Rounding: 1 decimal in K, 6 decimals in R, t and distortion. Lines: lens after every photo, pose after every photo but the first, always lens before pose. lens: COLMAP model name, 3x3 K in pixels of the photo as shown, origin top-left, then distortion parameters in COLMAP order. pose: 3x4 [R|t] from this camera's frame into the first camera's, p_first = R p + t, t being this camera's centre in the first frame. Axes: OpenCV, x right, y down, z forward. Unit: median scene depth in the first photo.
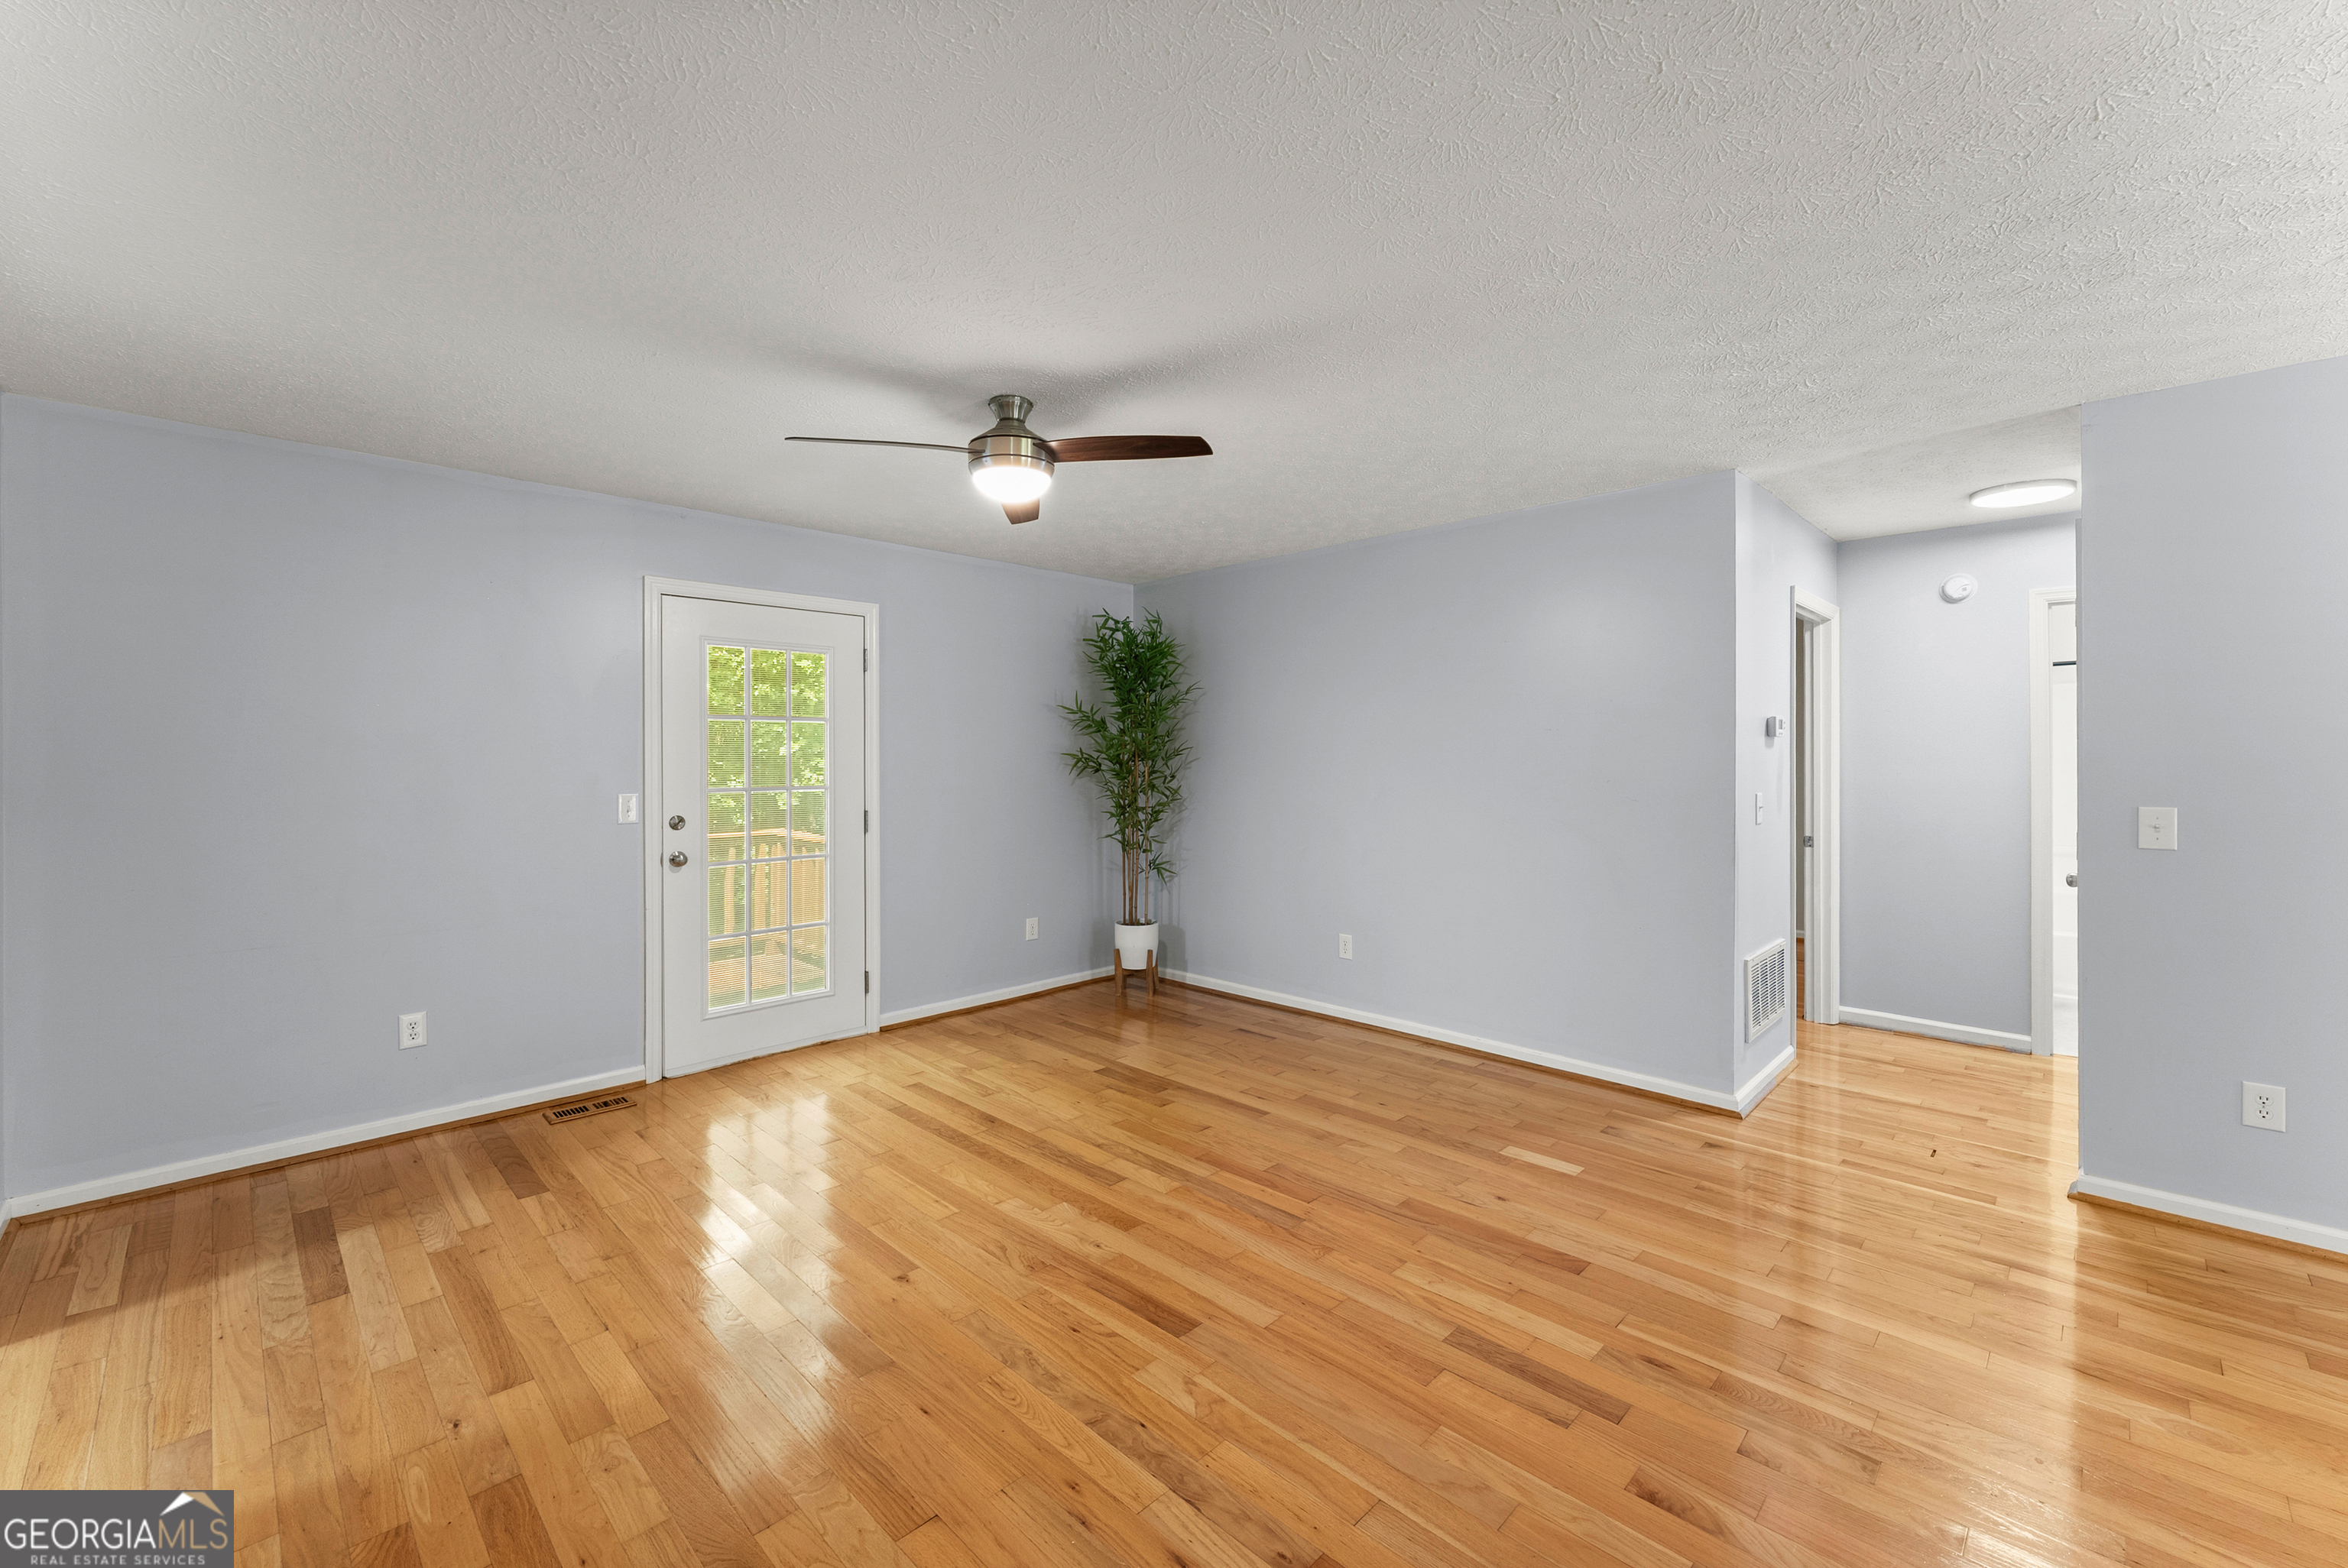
lens RADIAL K [[953.8, 0, 1177.8], [0, 953.8, 765.2], [0, 0, 1]] dist [-0.001982, 0.000090]
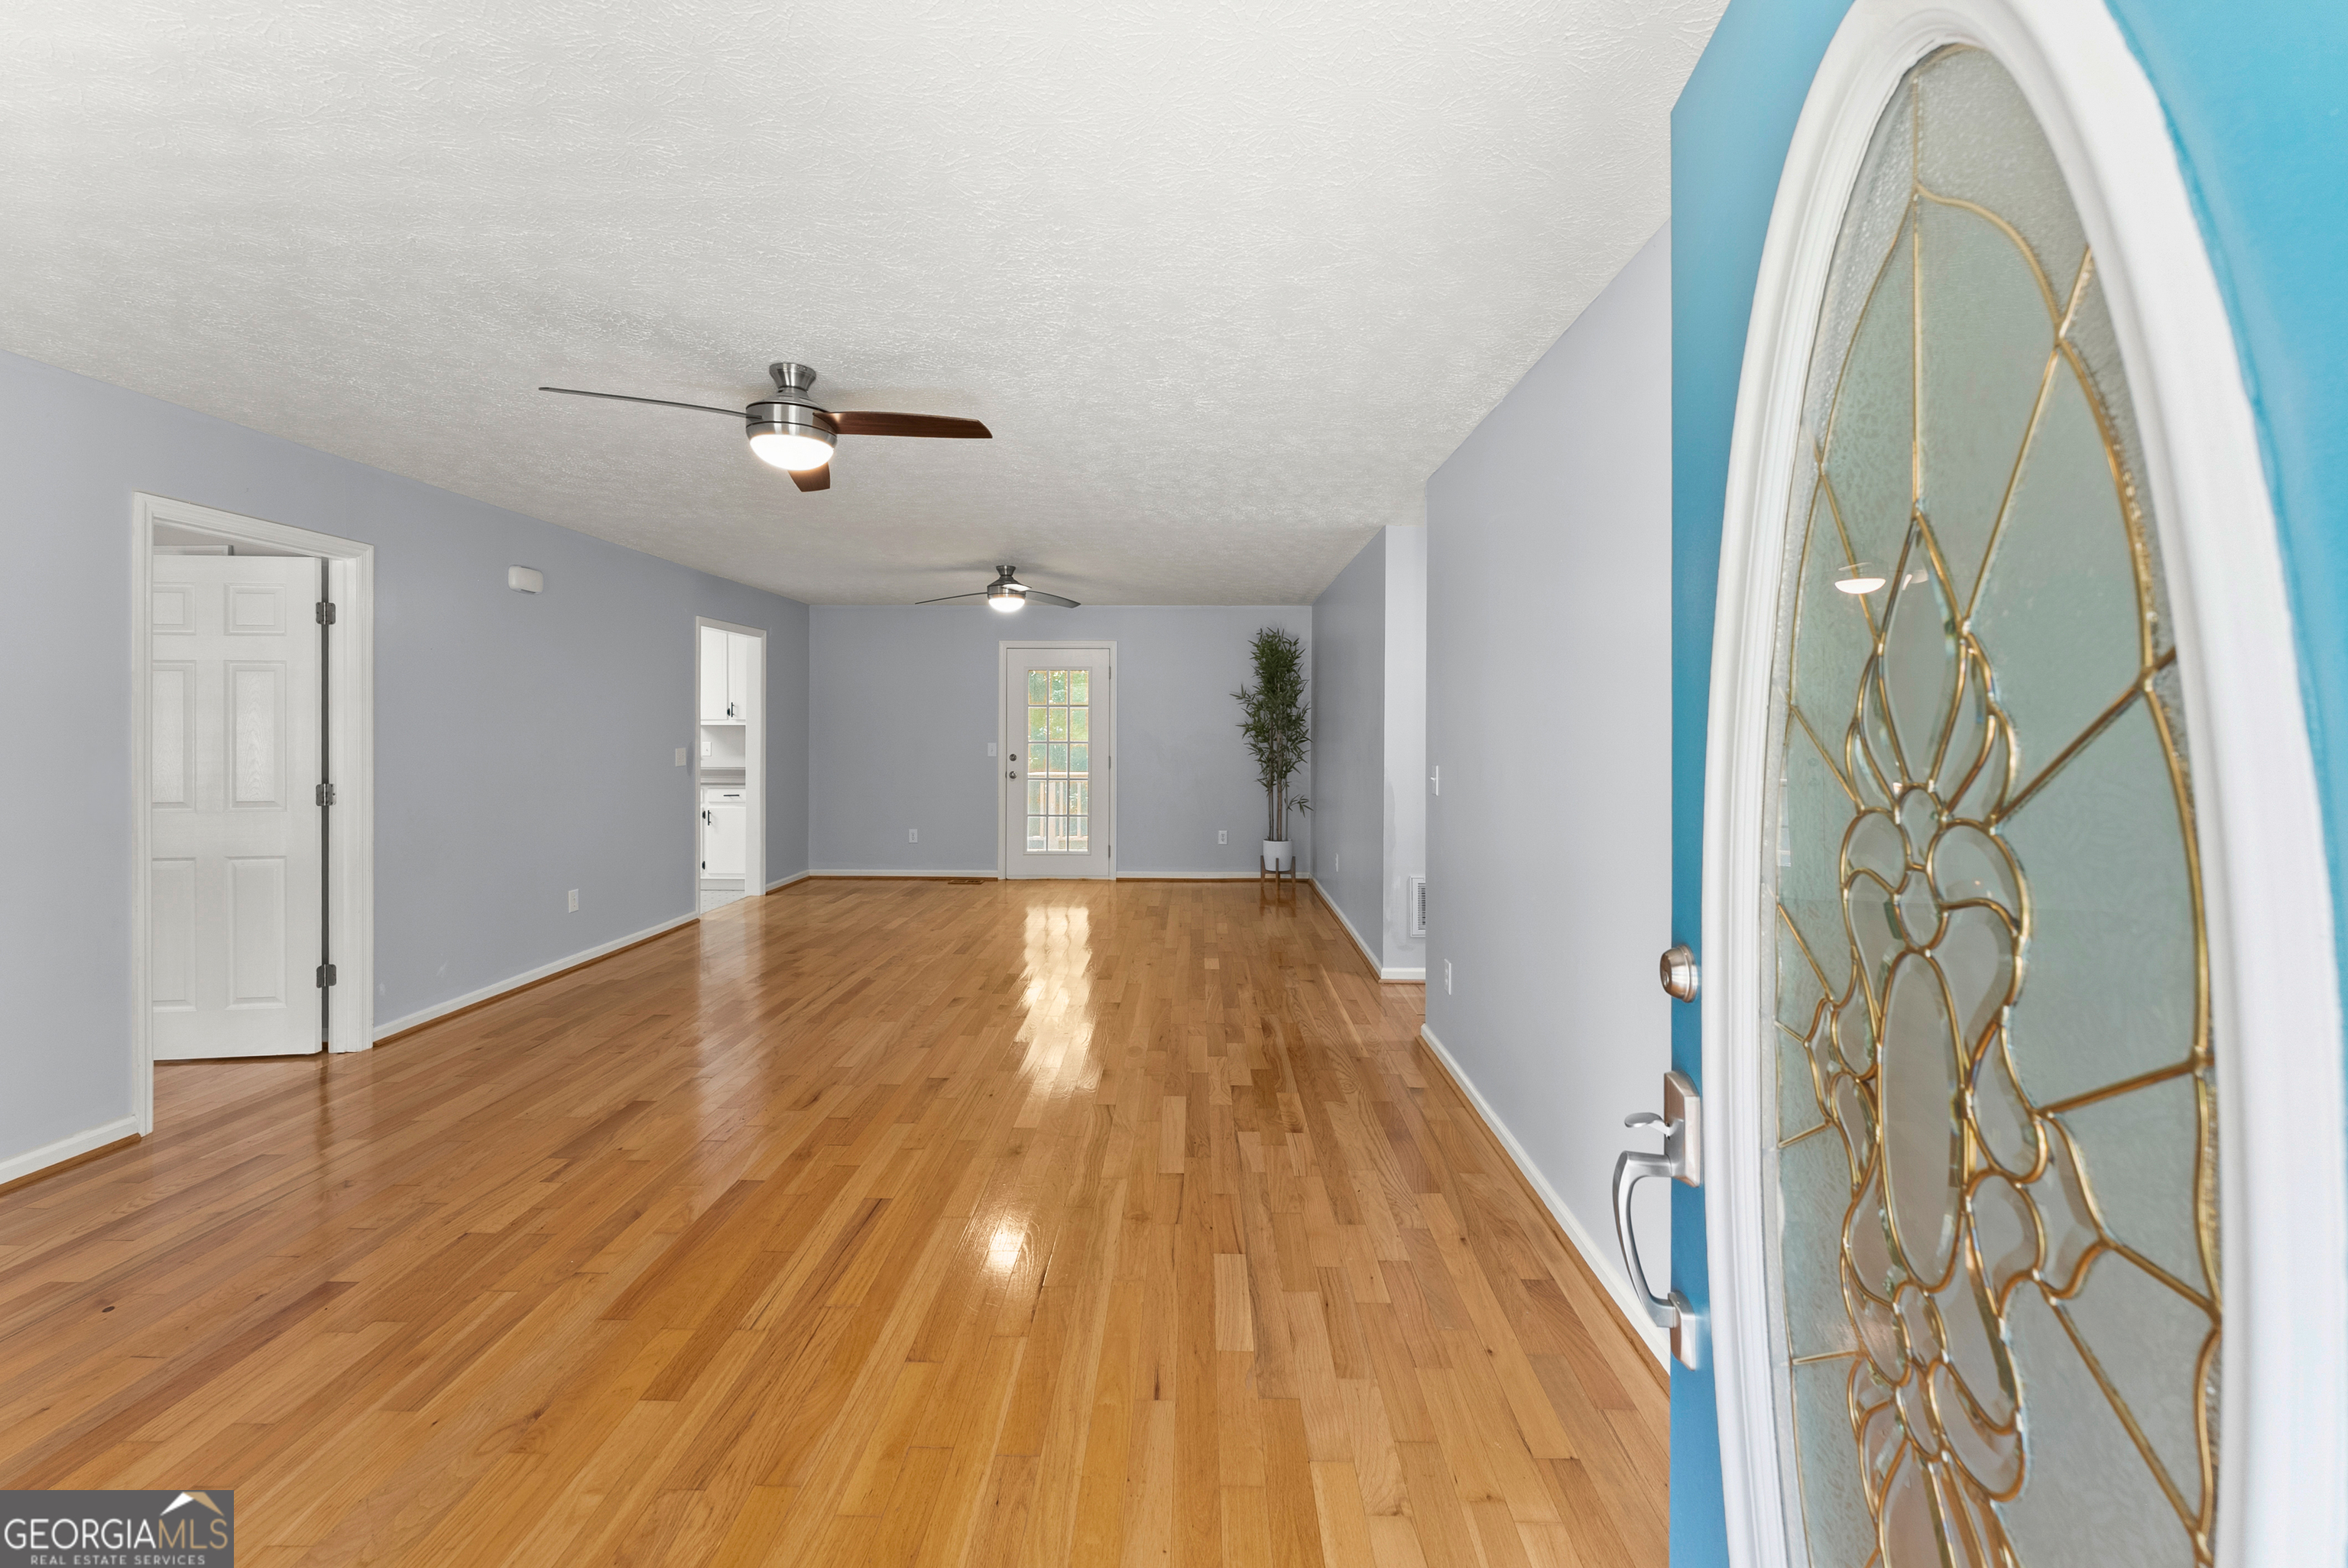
lens RADIAL K [[958.4, 0, 1174.6], [0, 958.4, 727.3], [0, 0, 1]] dist [-0.001789, -0.000580]
pose [[0.690379, 0.005841, -0.723424, 1.409628], [-0.012666, 0.999912, -0.004014, -0.000906], [0.723337, 0.011935, 0.690392, -0.214200]]
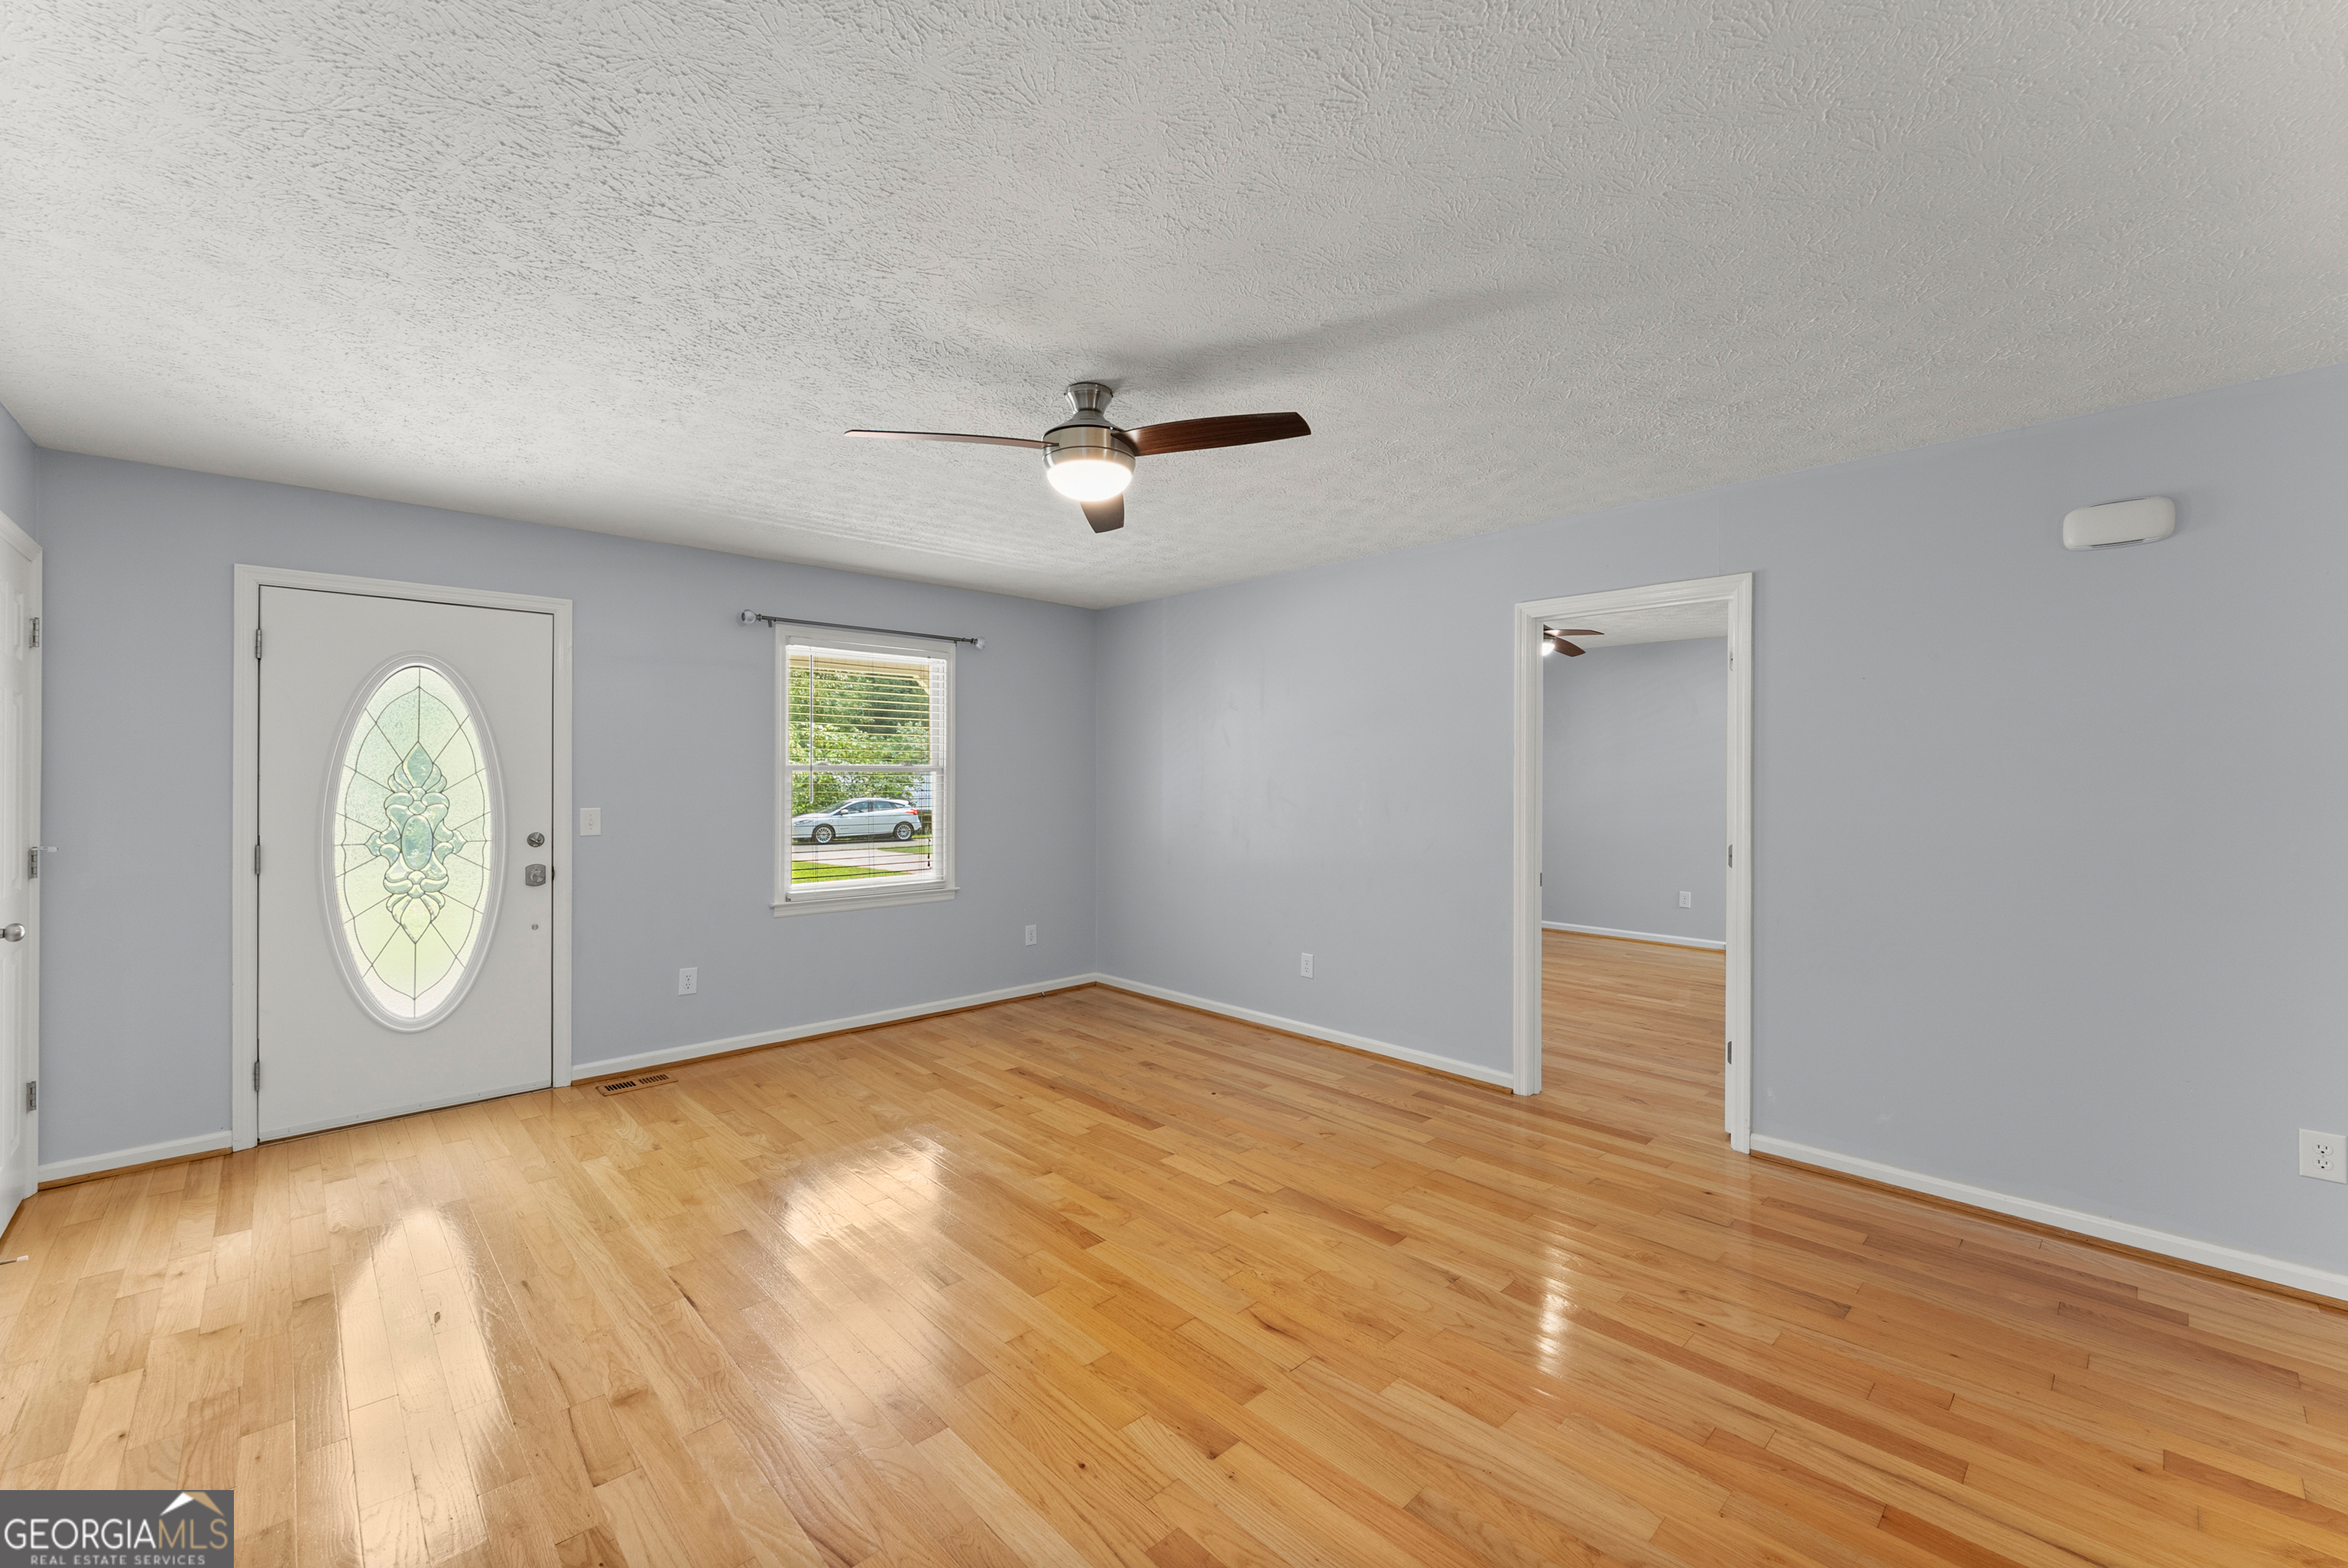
lens RADIAL K [[946.6, 0, 1180.5], [0, 946.6, 774.4], [0, 0, 1]] dist [0.001609, -0.000155]
pose [[-0.999721, 0.003012, 0.023428, 0.500207], [0.003210, 0.999959, 0.008417, -0.012170], [-0.023402, 0.008490, -0.999690, 0.856095]]
